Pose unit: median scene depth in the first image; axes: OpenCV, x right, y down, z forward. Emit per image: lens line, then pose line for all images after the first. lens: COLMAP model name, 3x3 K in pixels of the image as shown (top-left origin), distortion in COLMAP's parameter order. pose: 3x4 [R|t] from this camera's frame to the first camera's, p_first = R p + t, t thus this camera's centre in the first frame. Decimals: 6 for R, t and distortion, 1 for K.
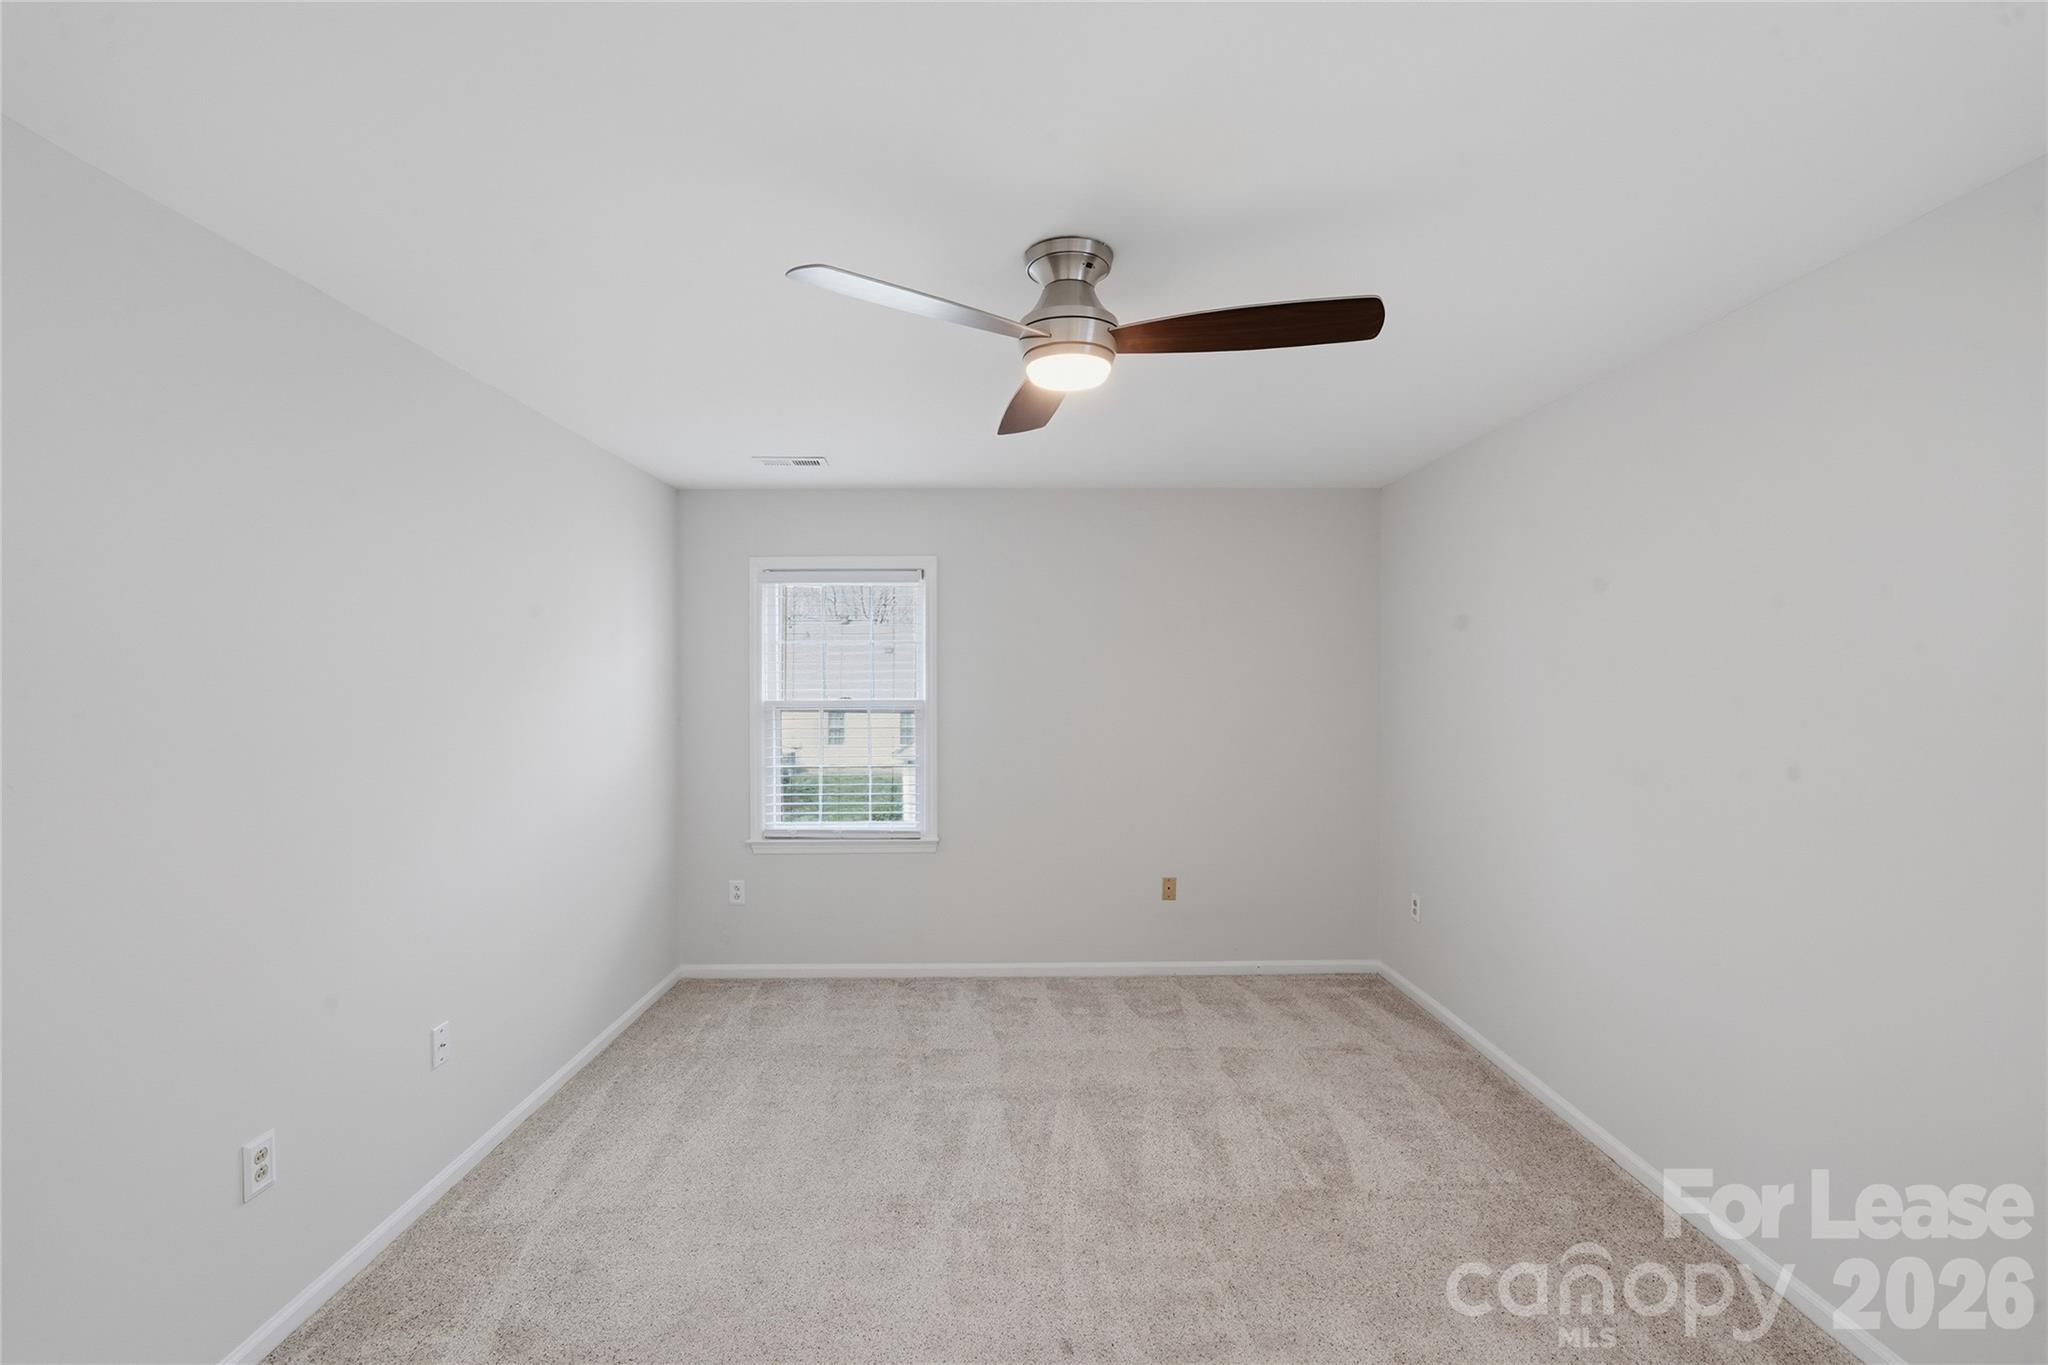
lens RADIAL K [[848.3, 0, 1010.9], [0, 848.3, 682.8], [0, 0, 1]] dist [-0.006234, -0.004031]
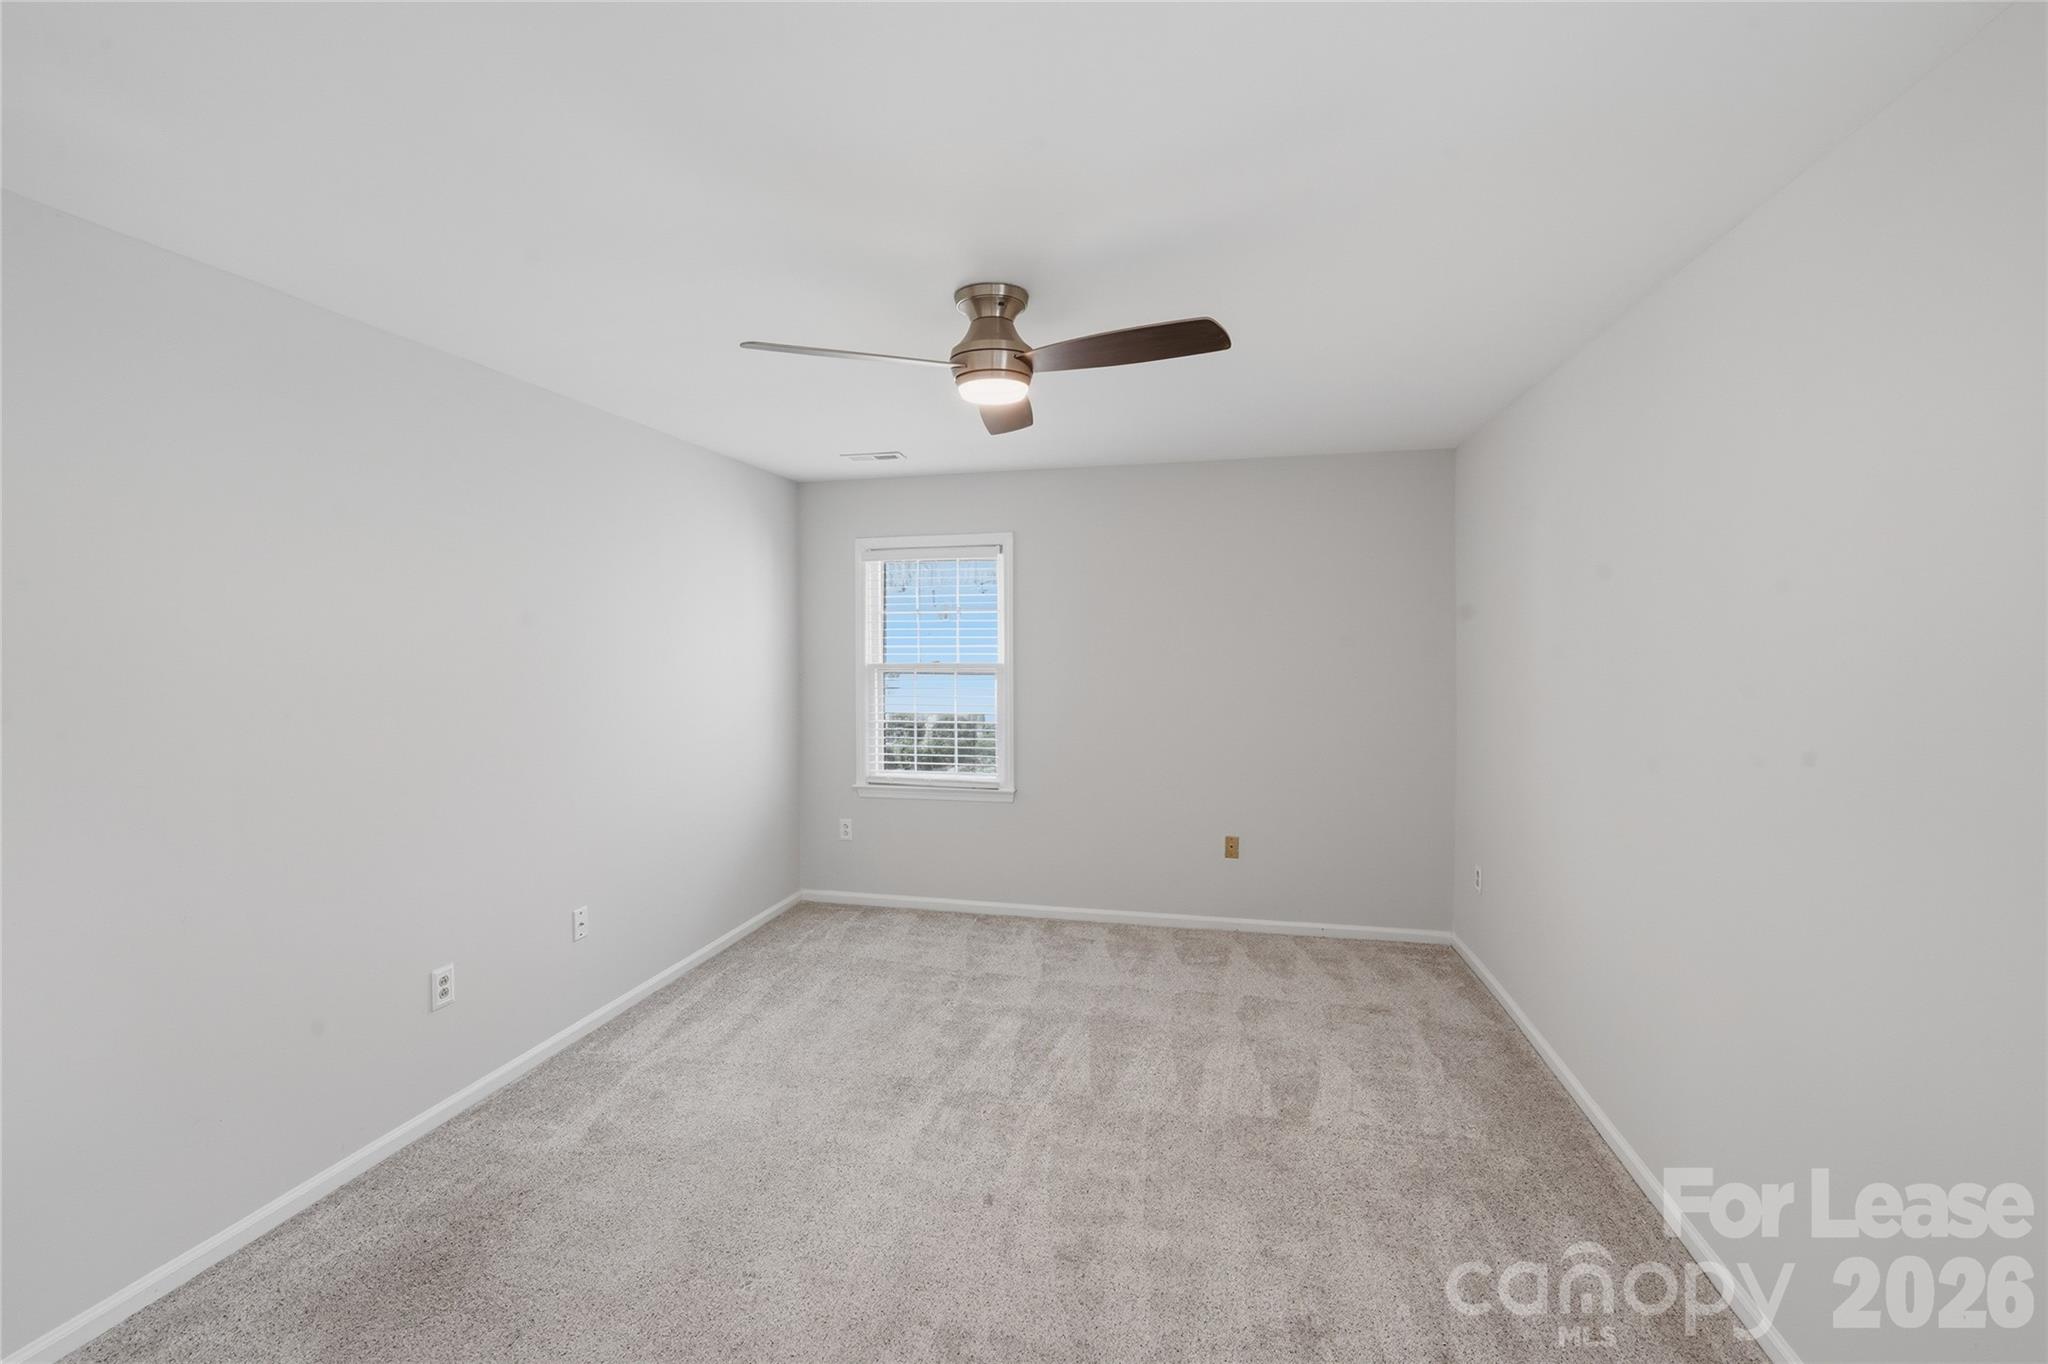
lens RADIAL K [[848.3, 0, 997.4], [0, 848.3, 649.8], [0, 0, 1]] dist [-0.006234, -0.004031]
pose [[0.971601, 0.002289, -0.236616, 0.251870], [-0.001018, 0.999984, 0.005493, -0.006010], [0.236625, -0.005097, 0.971588, -0.119544]]
